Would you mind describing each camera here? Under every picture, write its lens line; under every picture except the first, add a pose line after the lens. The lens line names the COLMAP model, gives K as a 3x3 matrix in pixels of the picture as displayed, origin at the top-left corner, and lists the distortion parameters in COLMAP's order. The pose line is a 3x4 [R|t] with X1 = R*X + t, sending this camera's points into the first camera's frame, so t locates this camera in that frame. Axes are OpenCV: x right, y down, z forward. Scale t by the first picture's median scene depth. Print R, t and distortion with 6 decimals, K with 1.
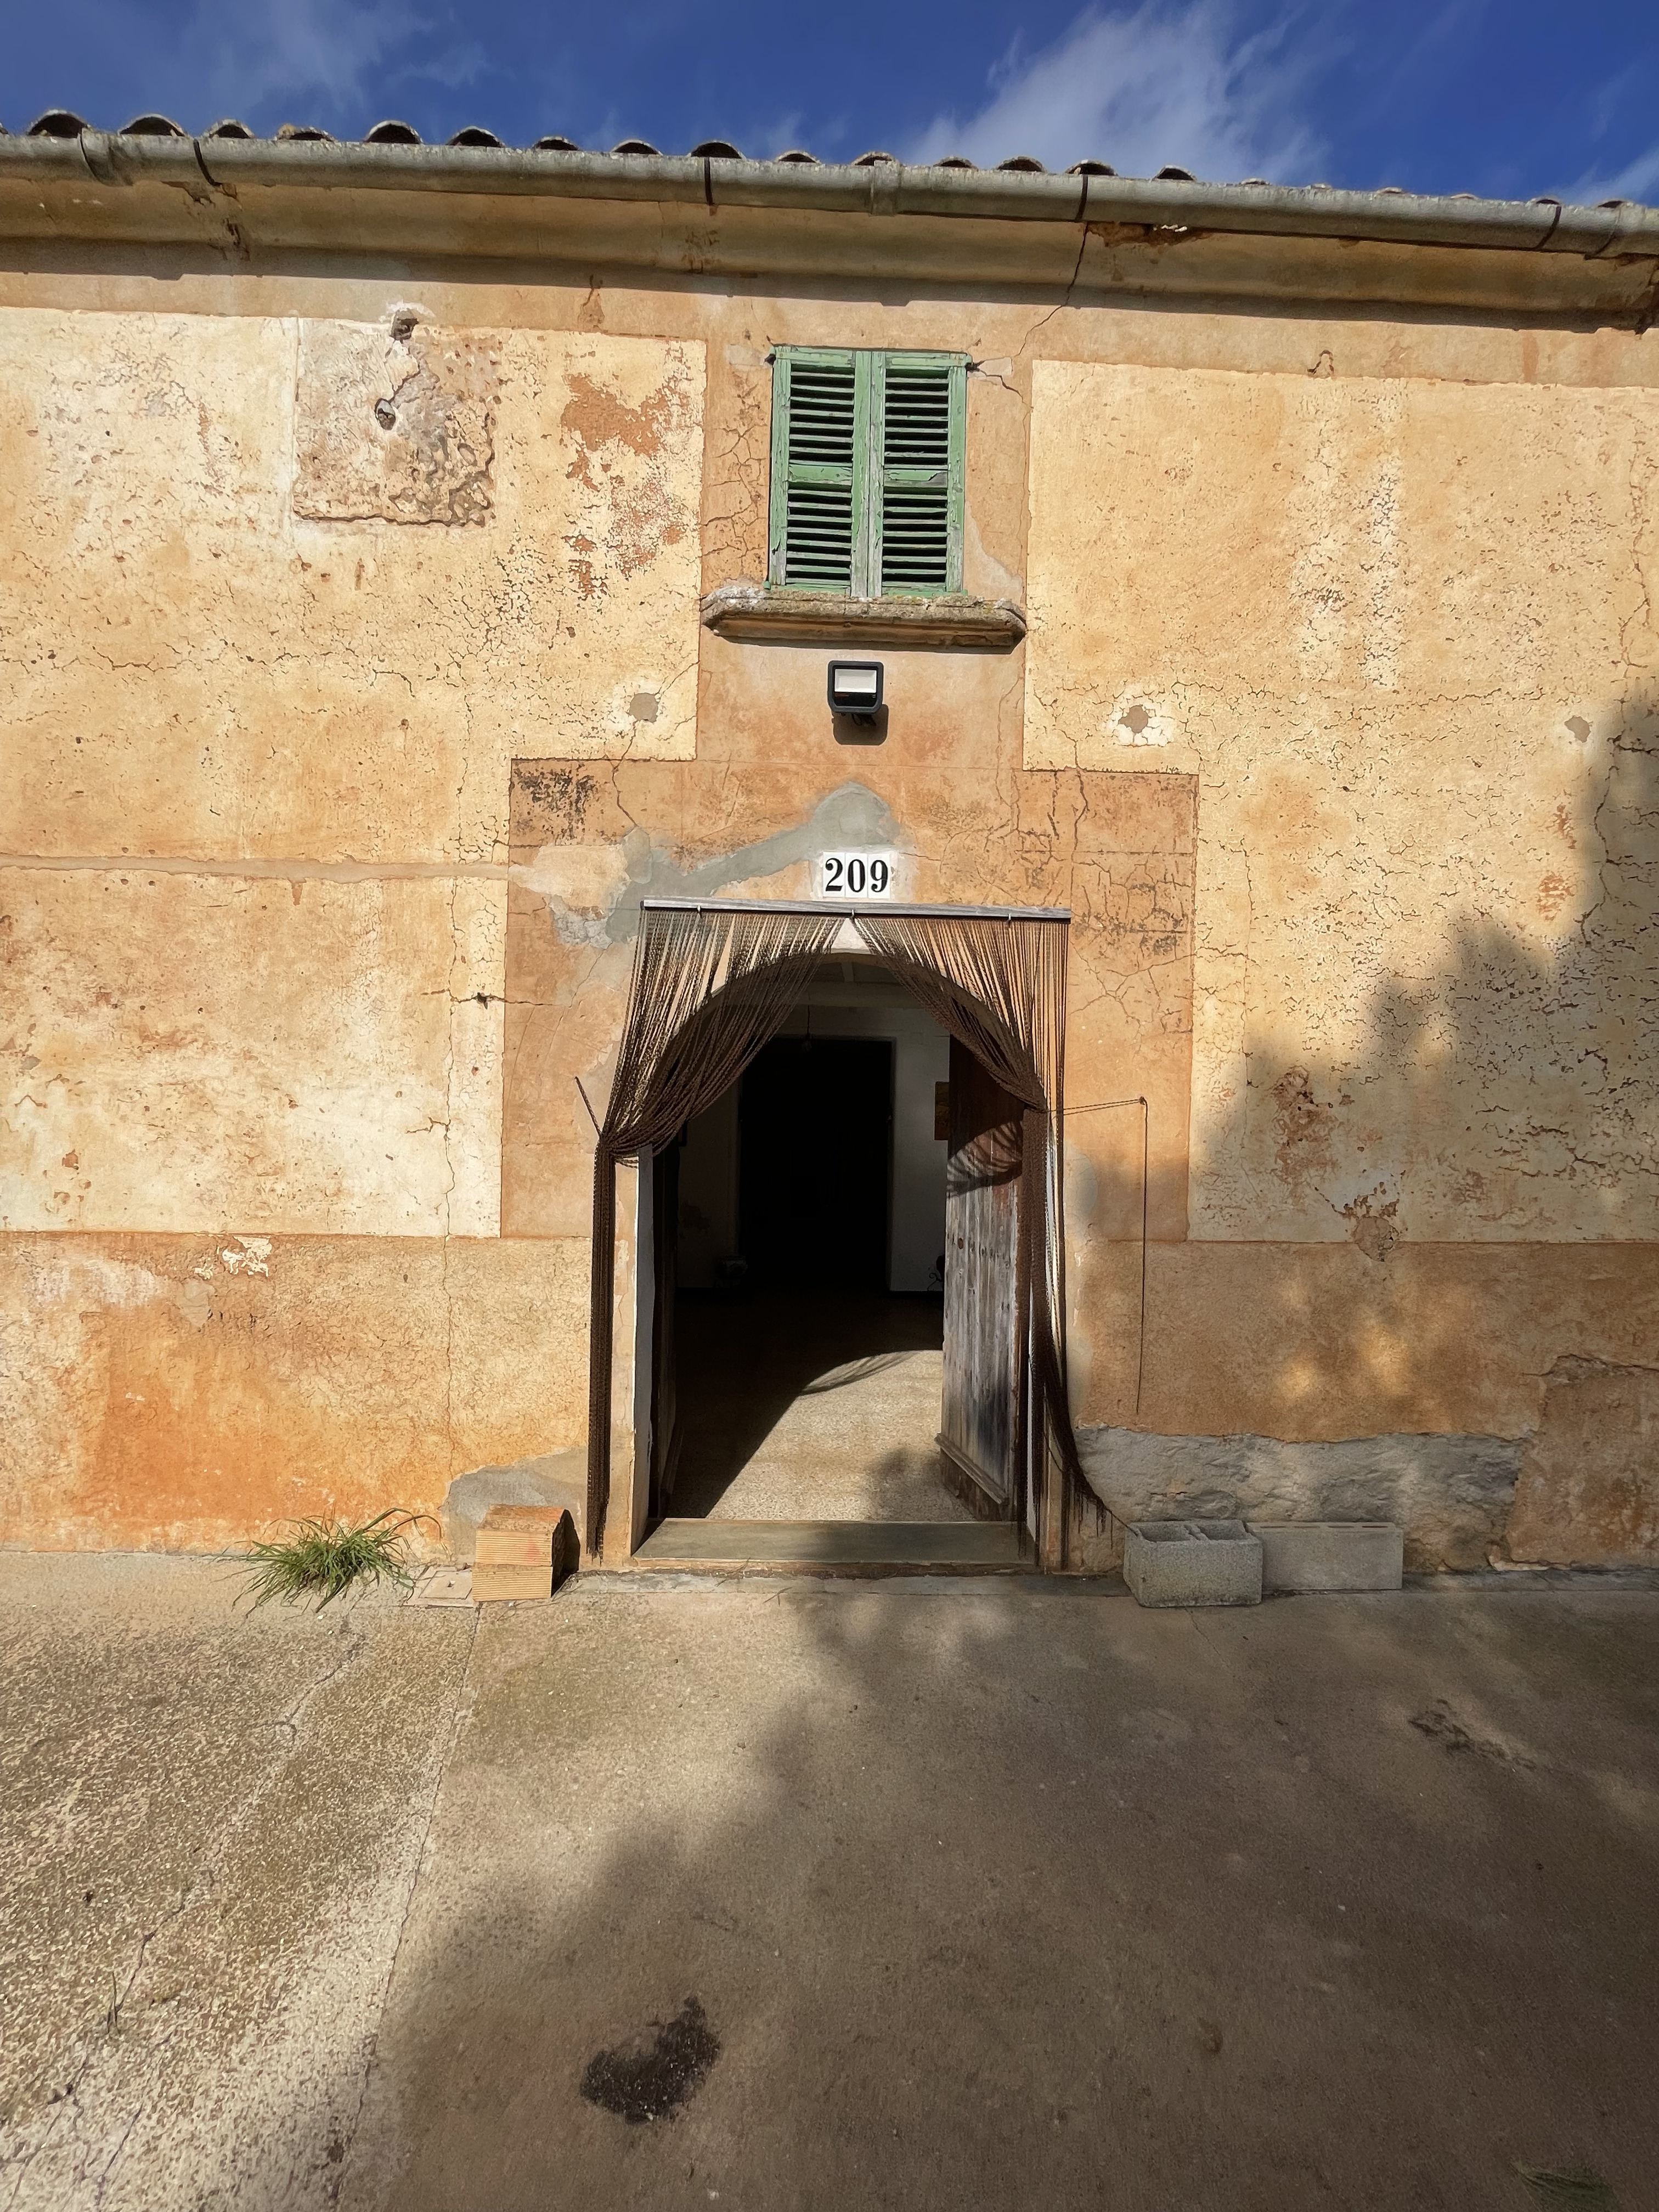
lens RADIAL K [[894.2, 0, 835.1], [0, 894.2, 1111.2], [0, 0, 1]] dist [-0.006057, 0.000416]
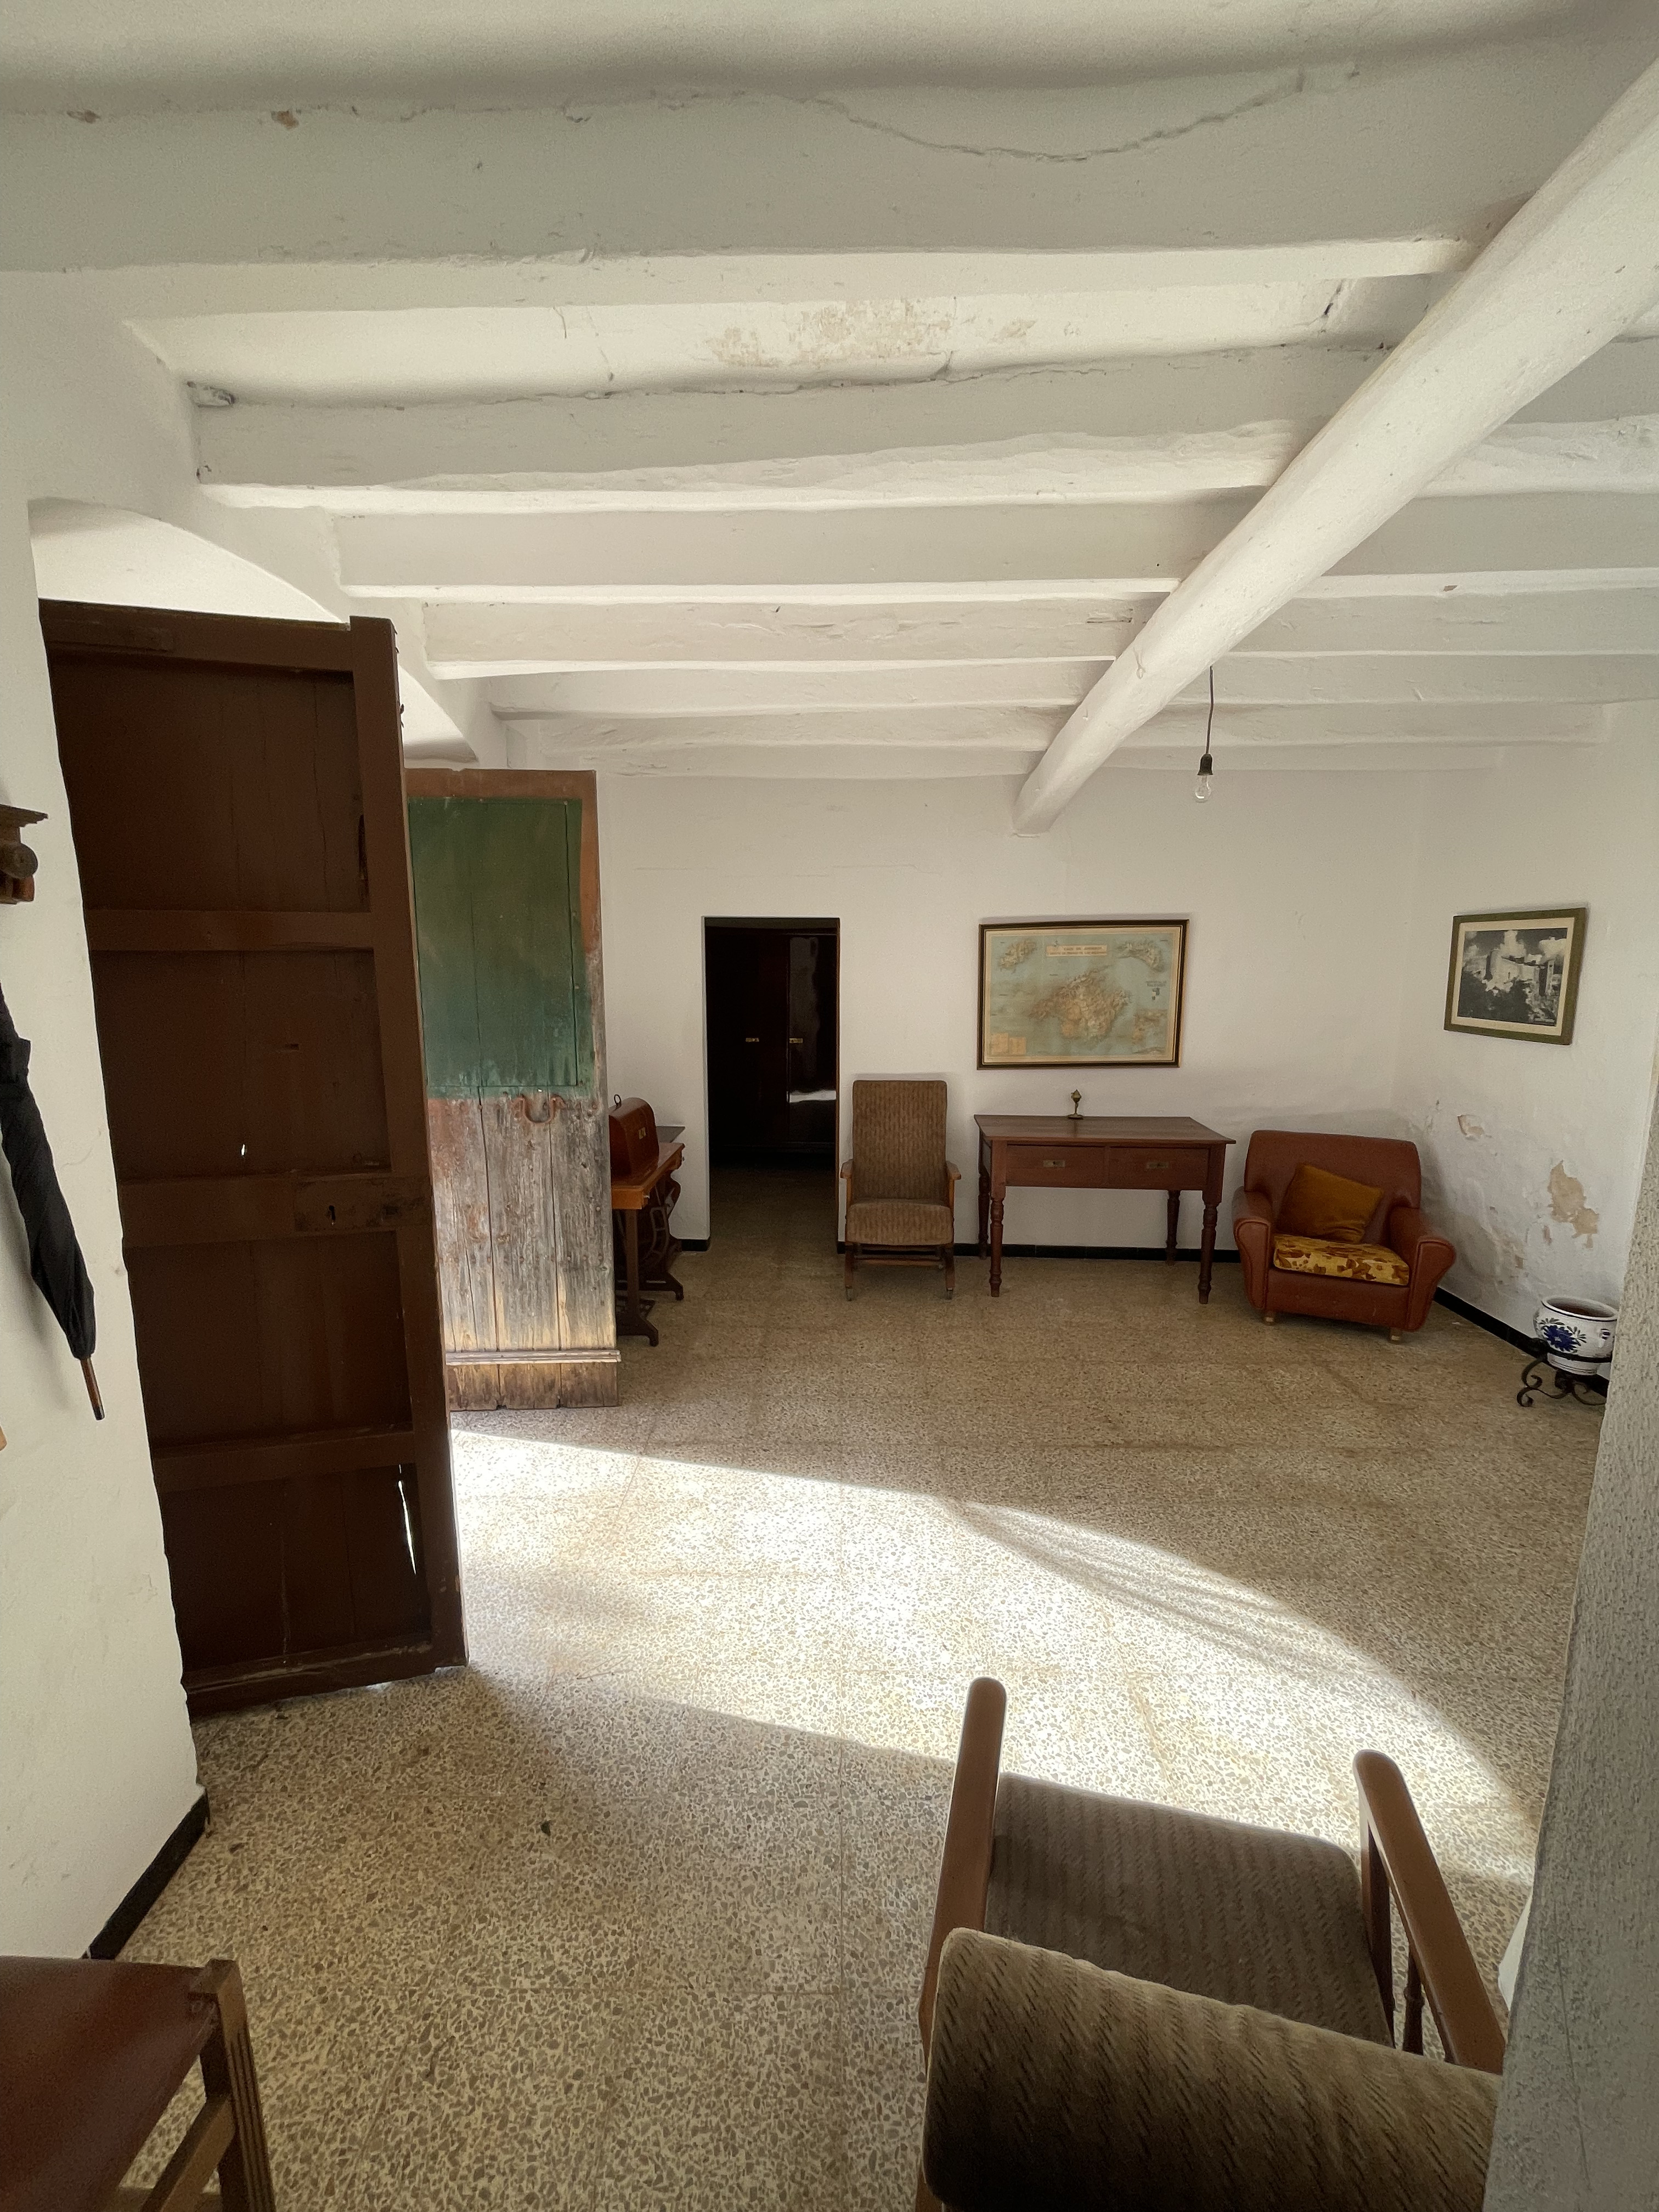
lens RADIAL K [[894.2, 0, 835.1], [0, 894.2, 1111.2], [0, 0, 1]] dist [-0.006057, 0.000416]
pose [[-0.029495, 0.139427, -0.989793, 0.427409], [-0.008843, 0.990149, 0.139741, 0.019570], [0.999526, 0.012875, -0.027972, 0.905742]]
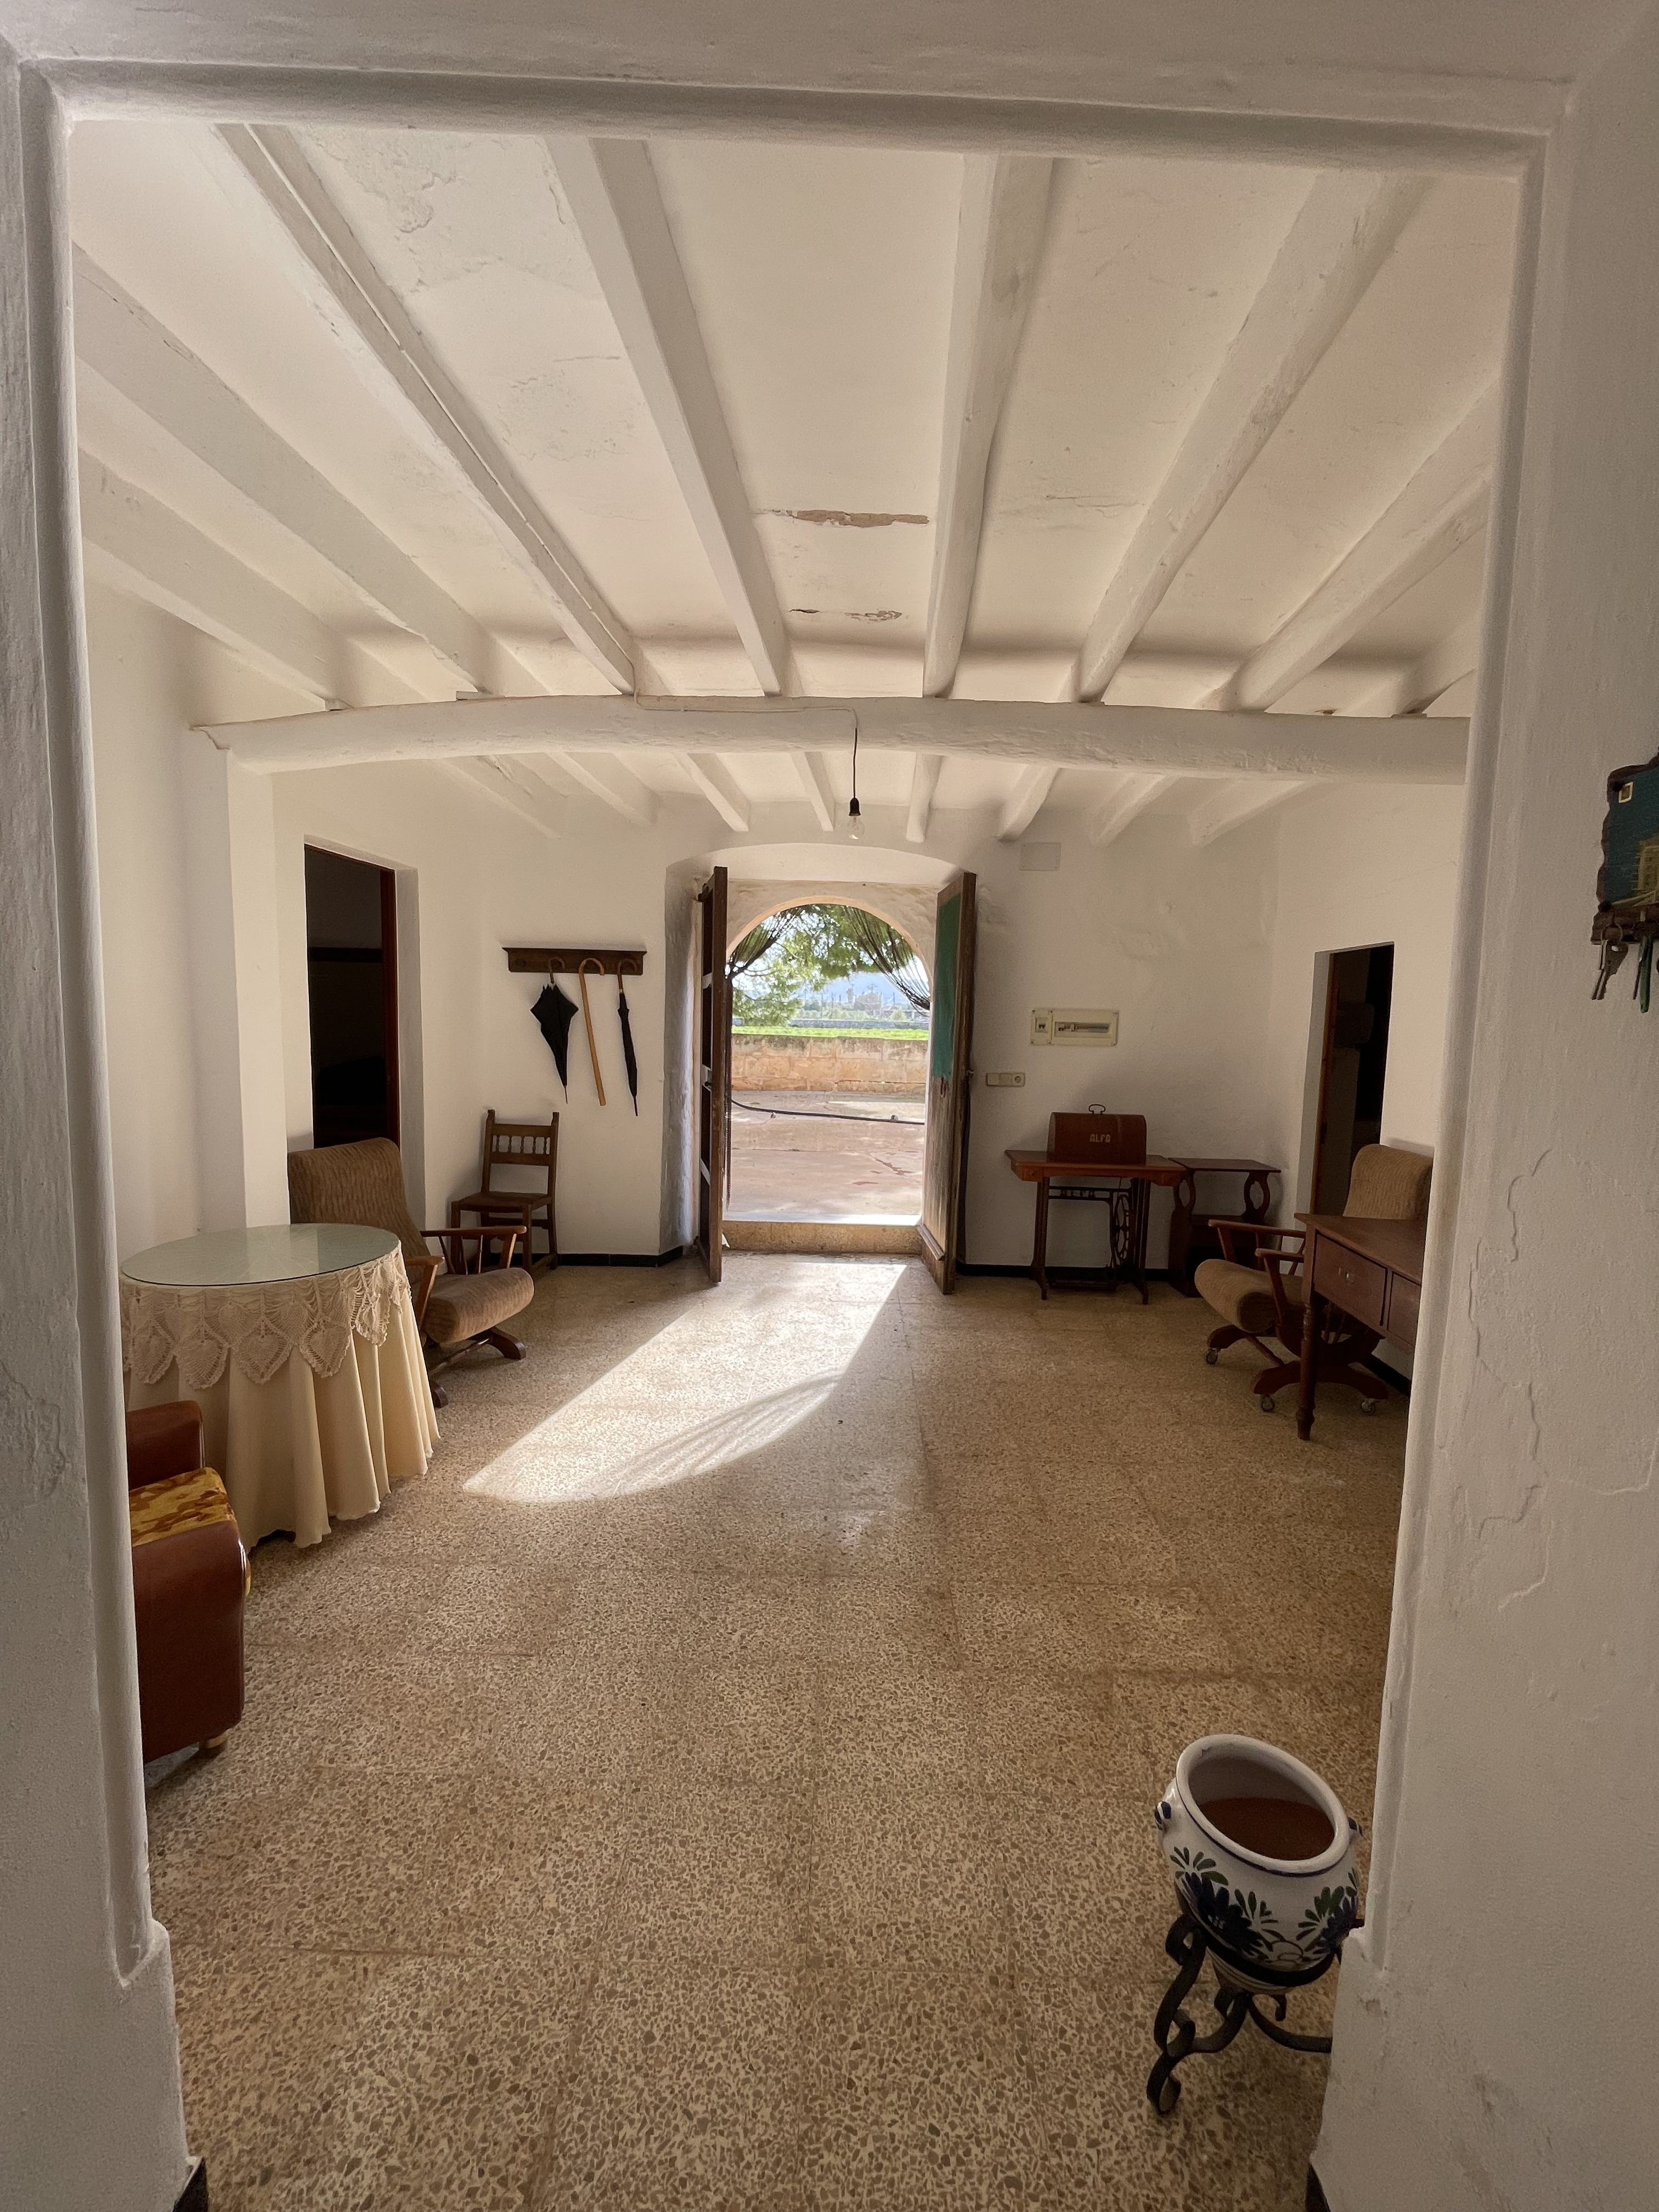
lens RADIAL K [[894.2, 0, 835.1], [0, 894.2, 1111.2], [0, 0, 1]] dist [-0.006057, 0.000416]
pose [[-0.998007, -0.052166, 0.035514, -0.047785], [-0.048200, 0.993343, 0.104622, 0.035145], [-0.040735, 0.102702, -0.993878, 1.600534]]
